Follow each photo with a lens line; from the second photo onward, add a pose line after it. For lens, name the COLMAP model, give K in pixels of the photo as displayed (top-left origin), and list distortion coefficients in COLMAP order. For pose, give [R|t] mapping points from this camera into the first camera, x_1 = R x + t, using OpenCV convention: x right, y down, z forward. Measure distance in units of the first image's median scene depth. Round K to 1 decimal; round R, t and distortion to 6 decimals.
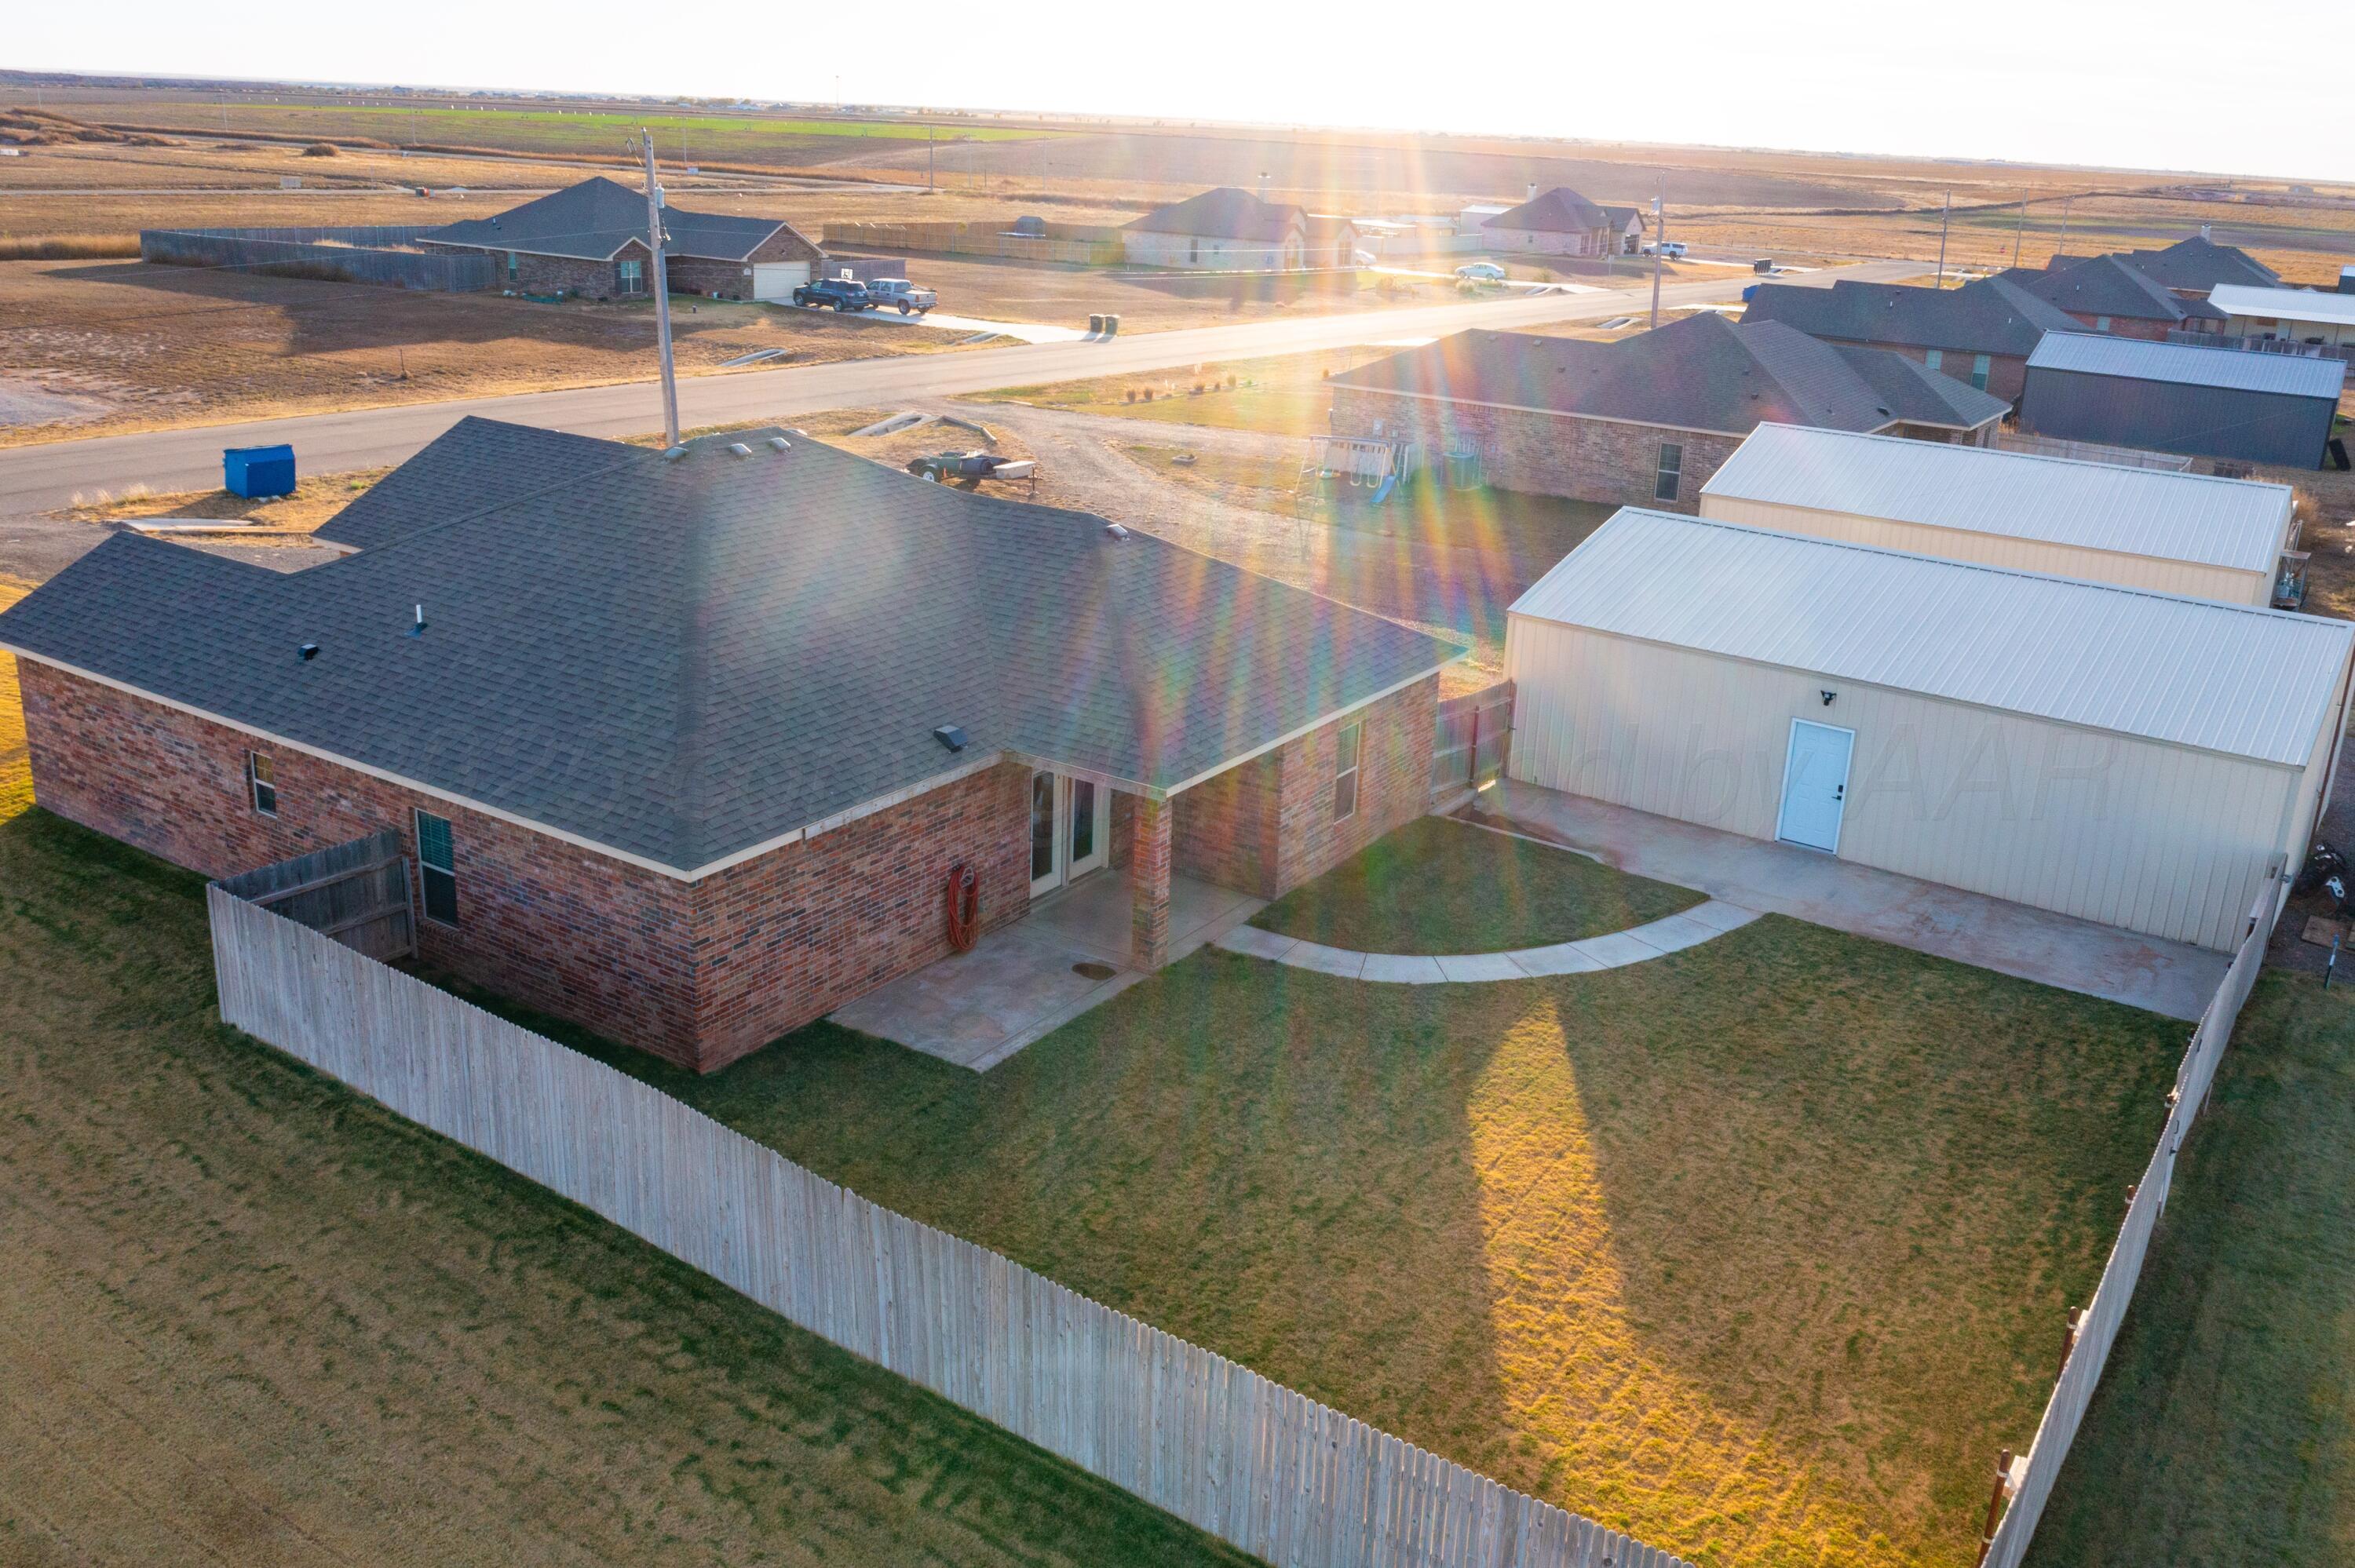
lens RADIAL K [[1849.1, 0, 1177.5], [0, 1849.1, 784.0], [0, 0, 1]] dist [-0.041481, -0.000292]
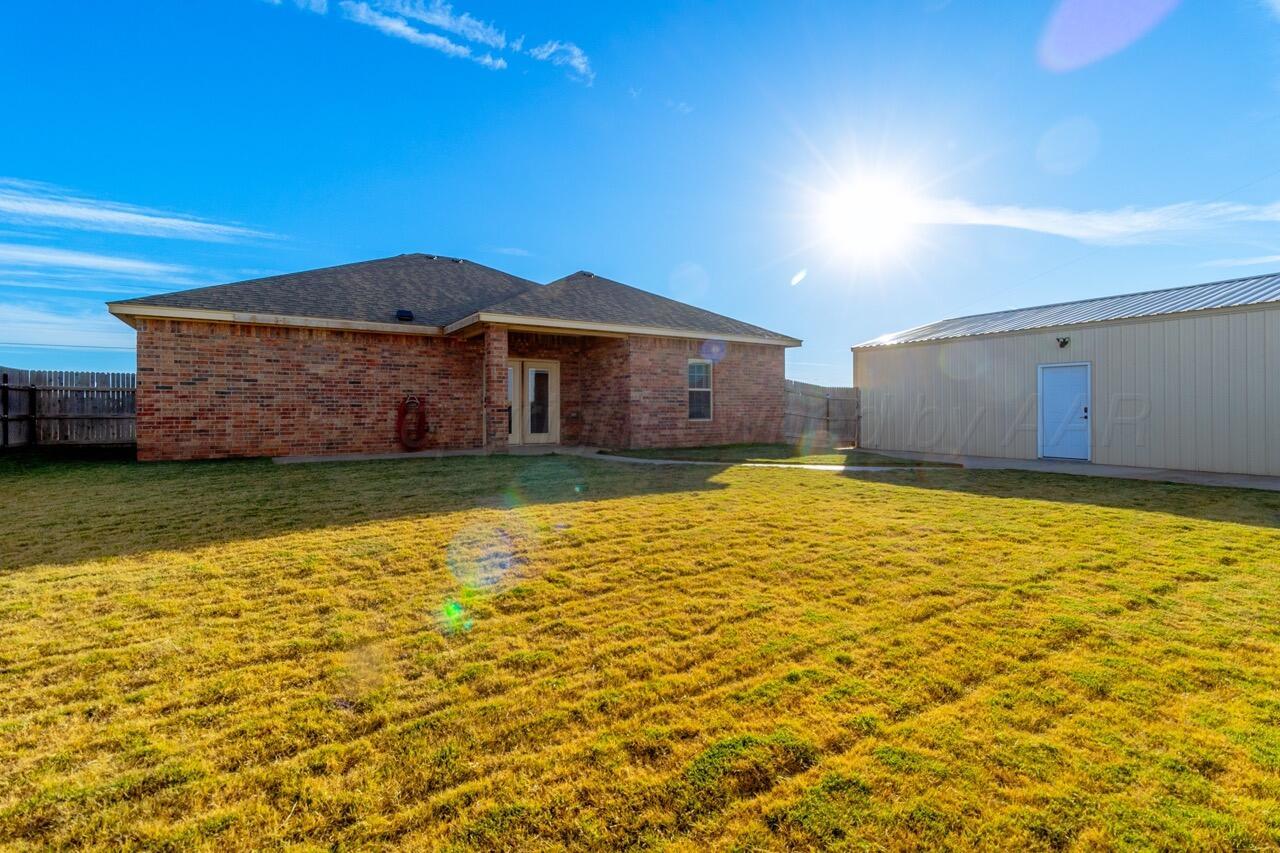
lens RADIAL K [[590.8, 0, 646.8], [0, 590.8, 414.7], [0, 0, 1]] dist [0.002599, 0.000288]
pose [[0.921401, -0.034481, -0.387081, 0.288742], [-0.090947, 0.949263, -0.301047, 0.203723], [0.377822, 0.312589, 0.871515, 0.627052]]
